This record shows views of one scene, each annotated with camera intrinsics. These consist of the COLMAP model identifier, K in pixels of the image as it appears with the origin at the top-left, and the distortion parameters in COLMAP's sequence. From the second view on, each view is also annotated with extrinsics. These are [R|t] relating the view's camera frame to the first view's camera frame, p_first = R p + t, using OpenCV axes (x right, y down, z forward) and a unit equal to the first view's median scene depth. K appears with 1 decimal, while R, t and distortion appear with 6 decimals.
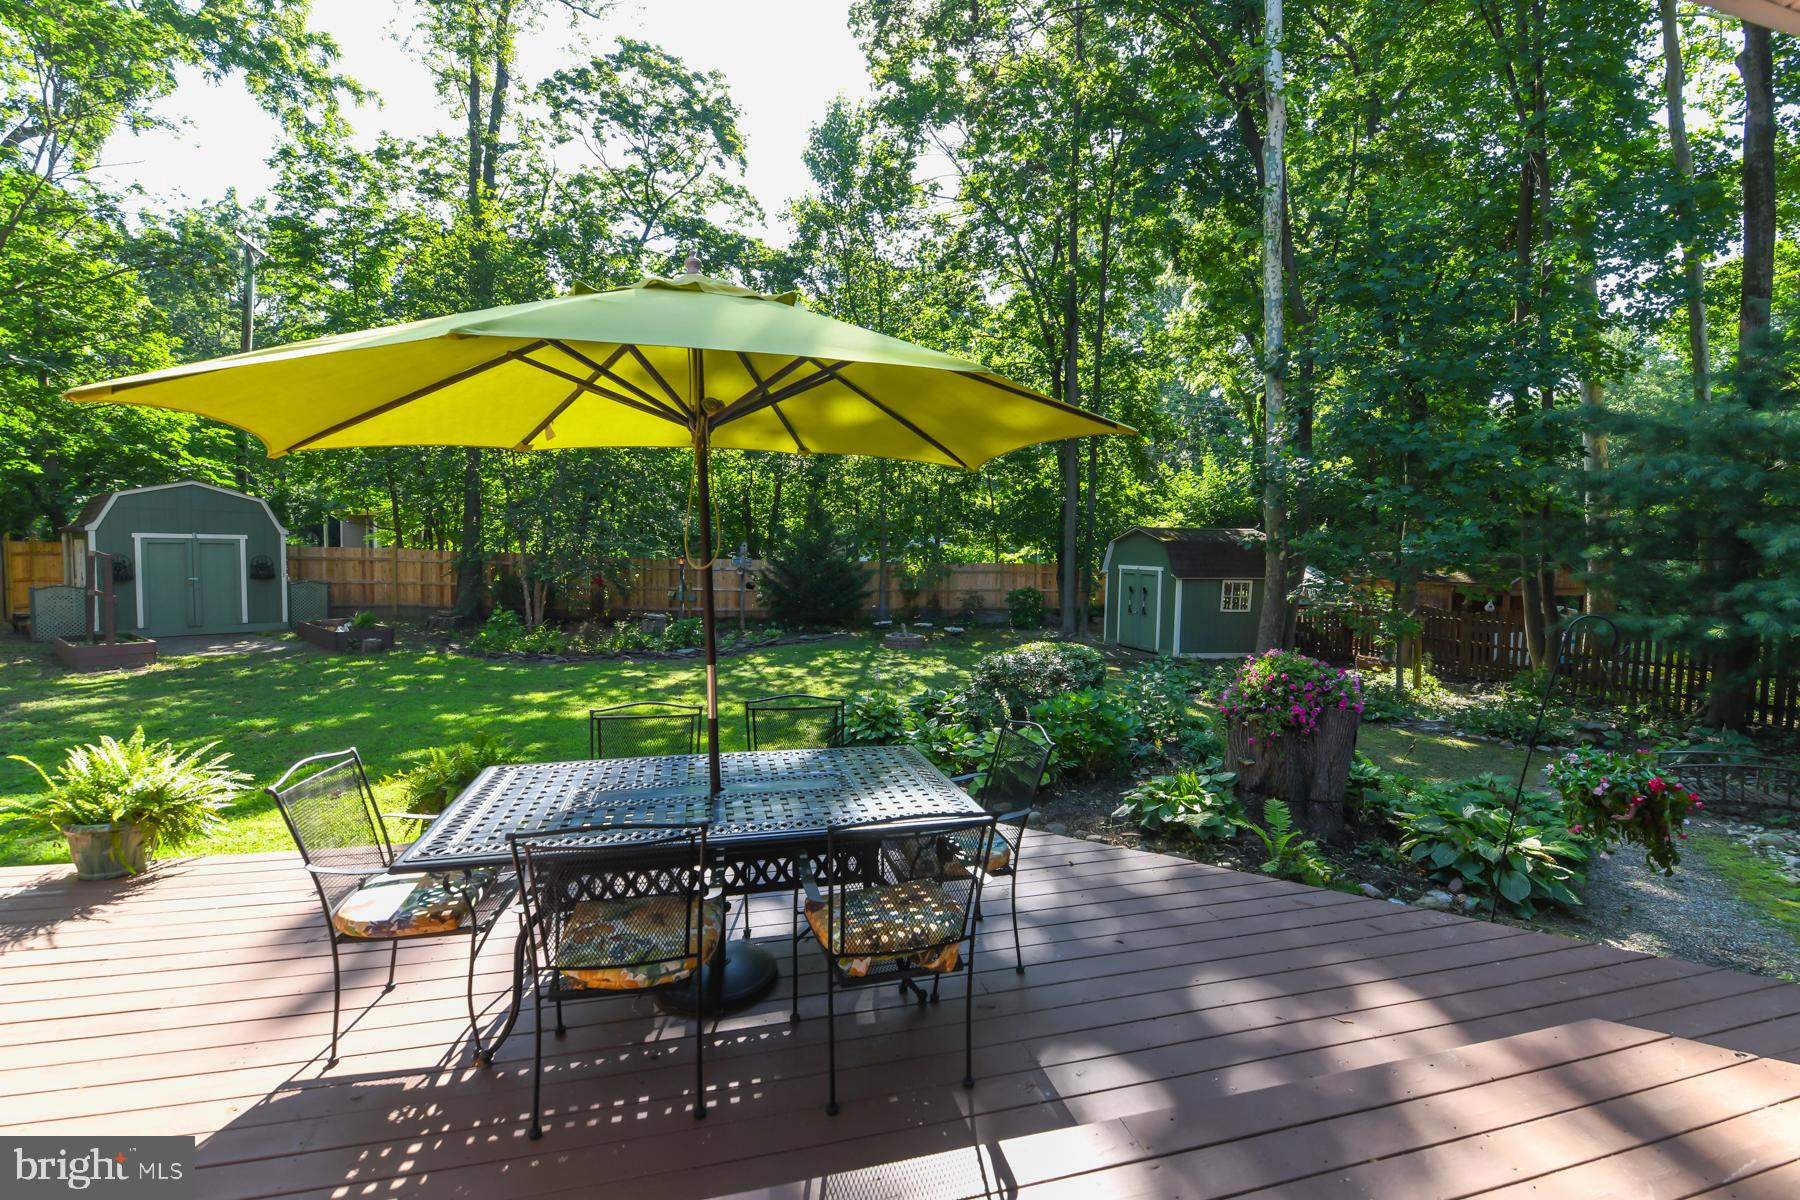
lens RADIAL K [[782.0, 0, 904.7], [0, 782.0, 593.5], [0, 0, 1]] dist [-0.001866, -0.001092]
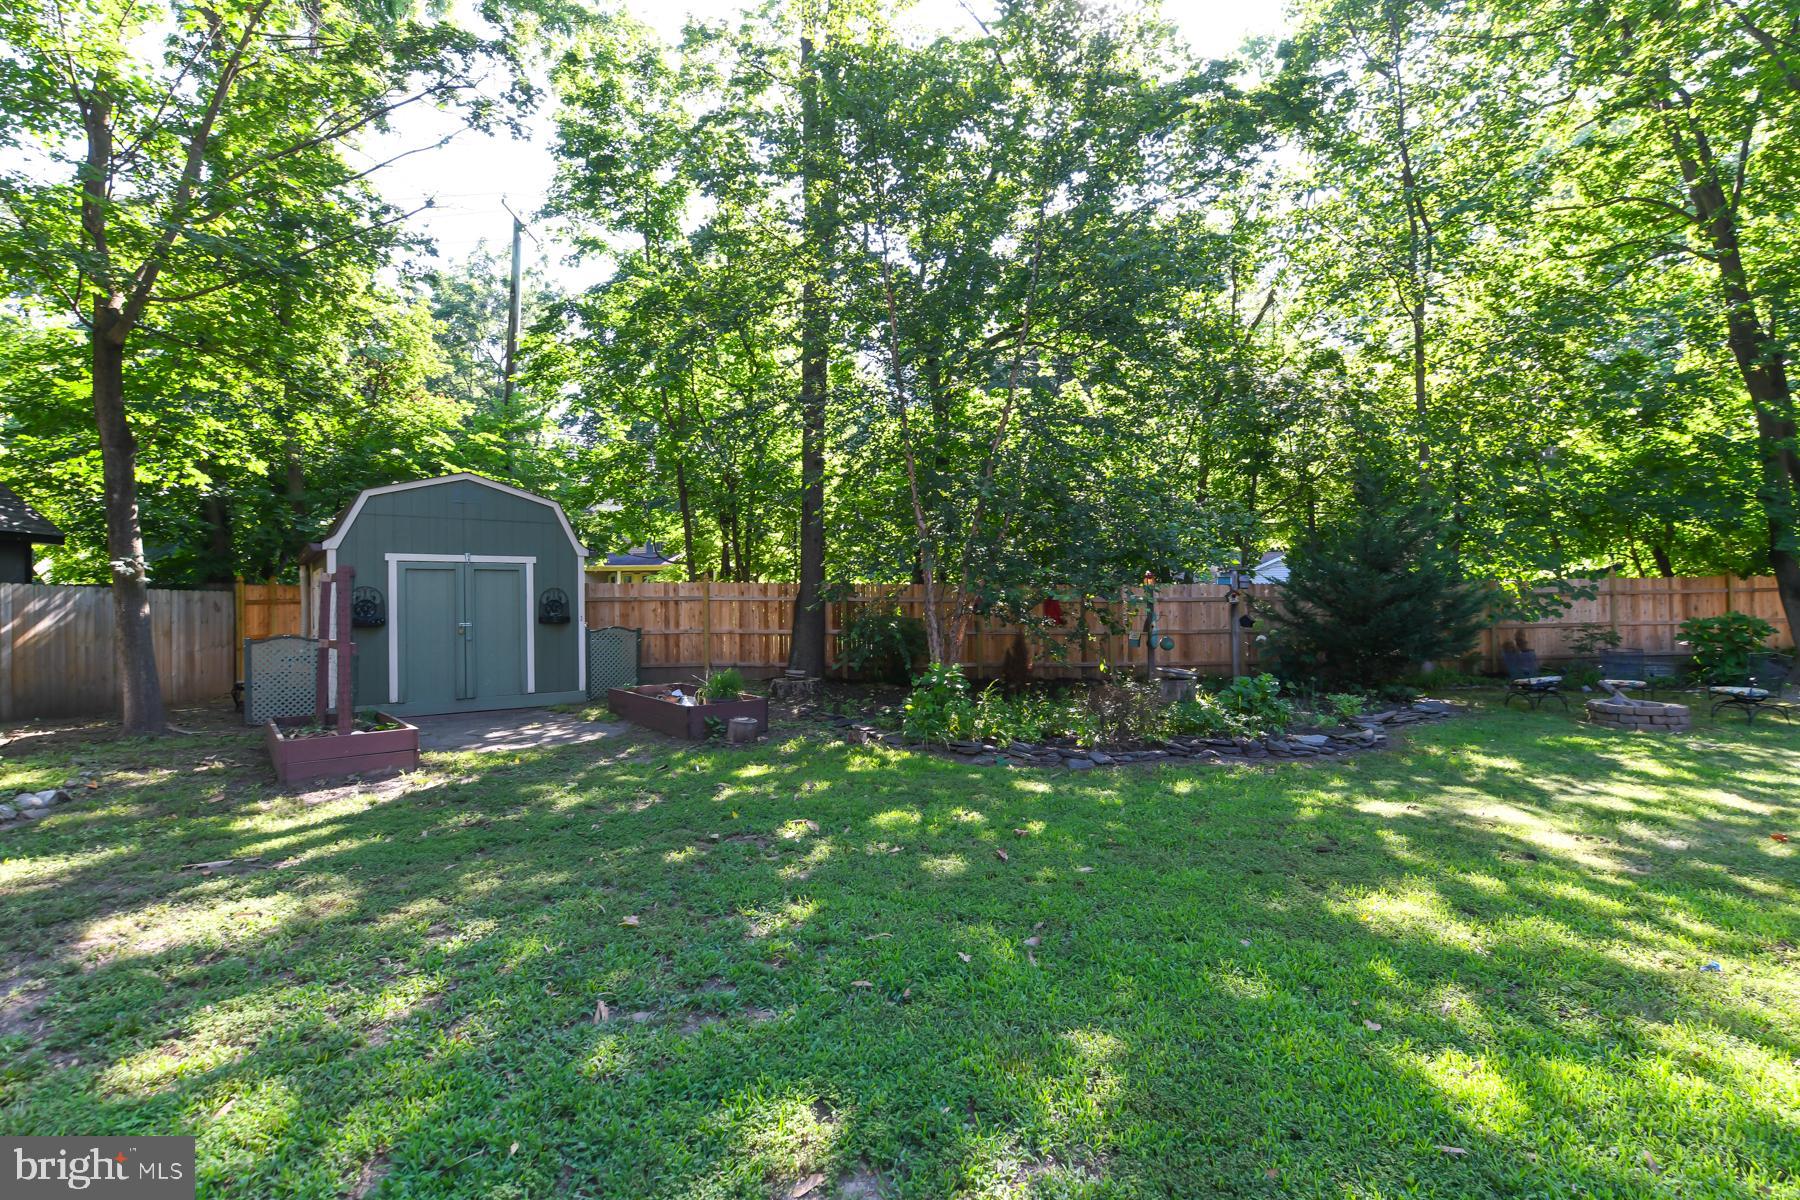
lens RADIAL K [[783.5, 0, 900.1], [0, 783.5, 608.7], [0, 0, 1]] dist [-0.000313, -0.000336]
pose [[0.980910, -0.025485, -0.192786, -0.482693], [0.013625, 0.997946, -0.062598, 0.015600], [0.193985, 0.058776, 0.979242, 0.483958]]
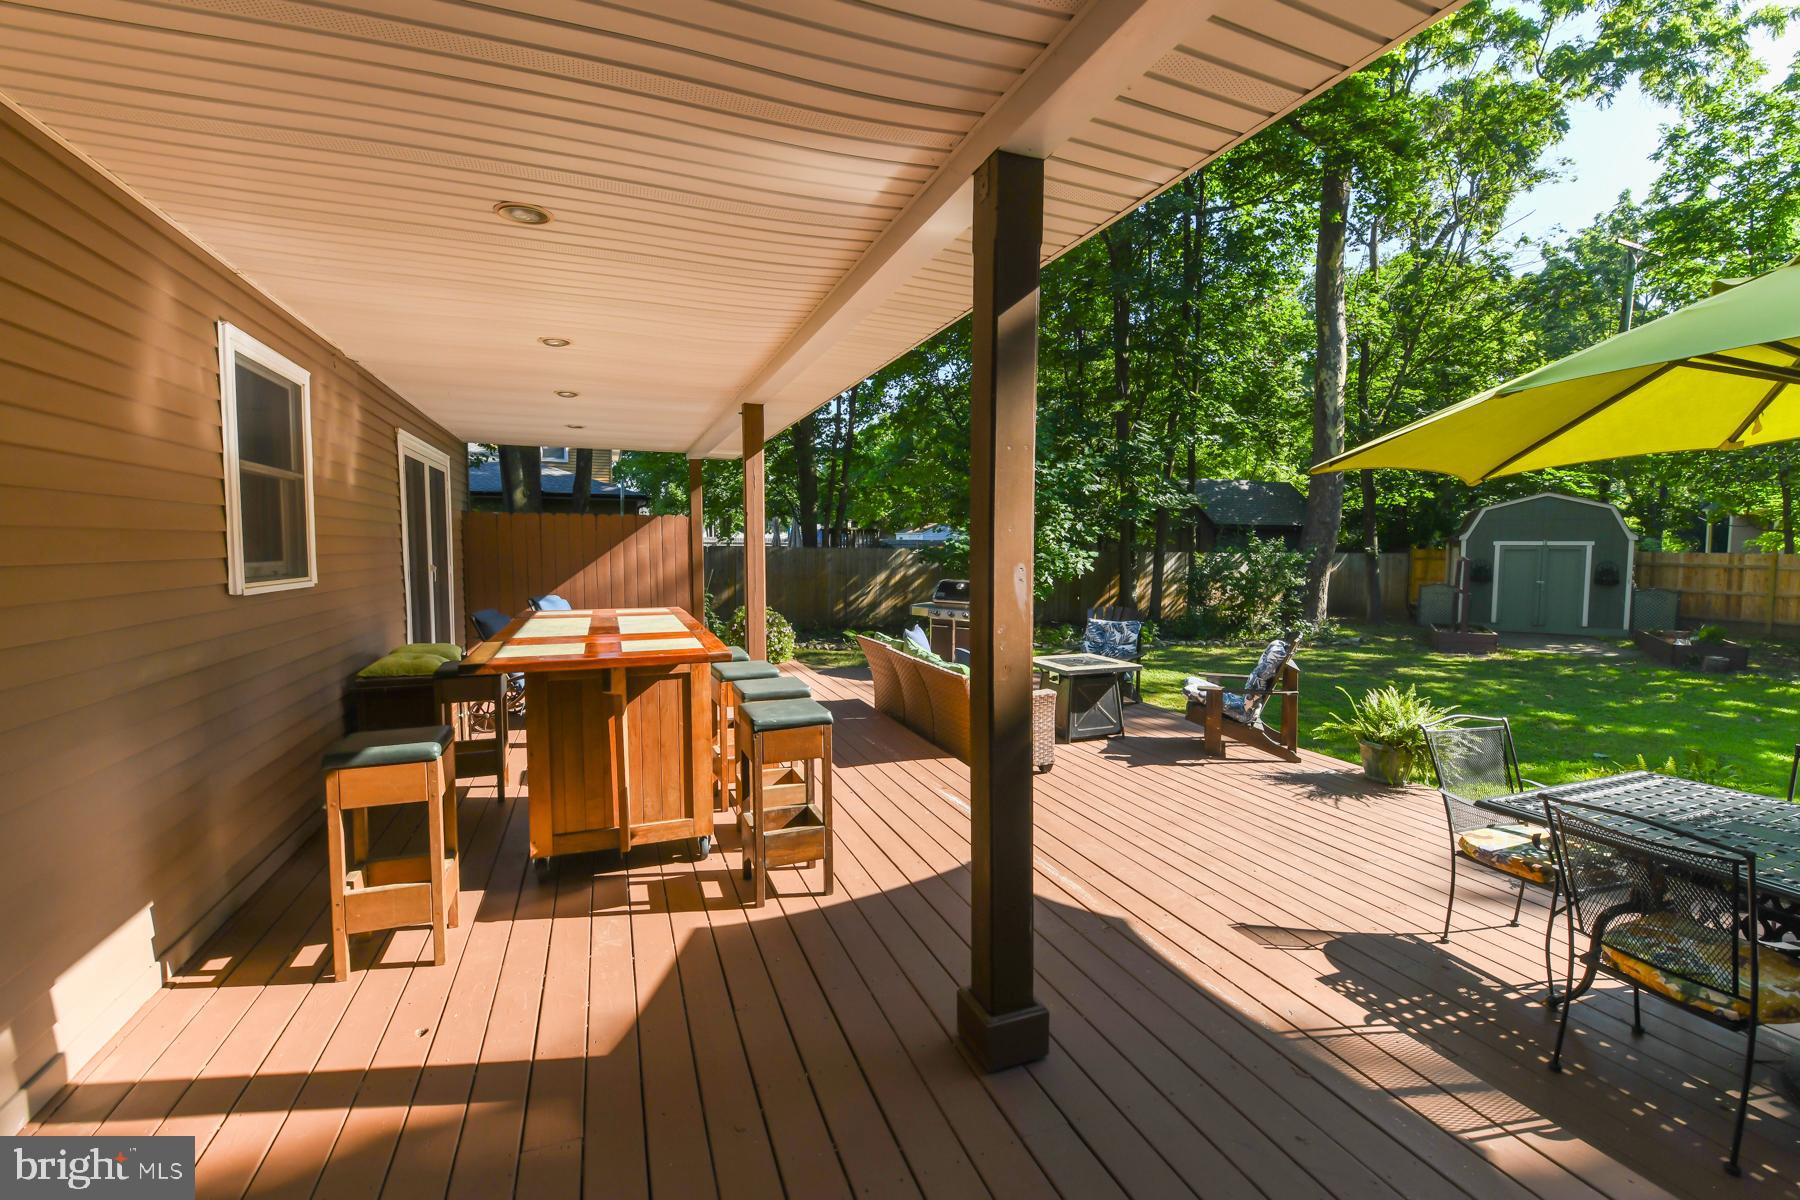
lens RADIAL K [[764.8, 0, 900.0], [0, 764.8, 600.0], [0, 0, 1]] dist [-0.001187, -0.000617]
pose [[0.108940, 0.056454, -0.992444, 0.065228], [-0.054302, 0.997233, 0.050765, 0.000793], [0.992564, 0.048361, 0.111704, -0.014609]]
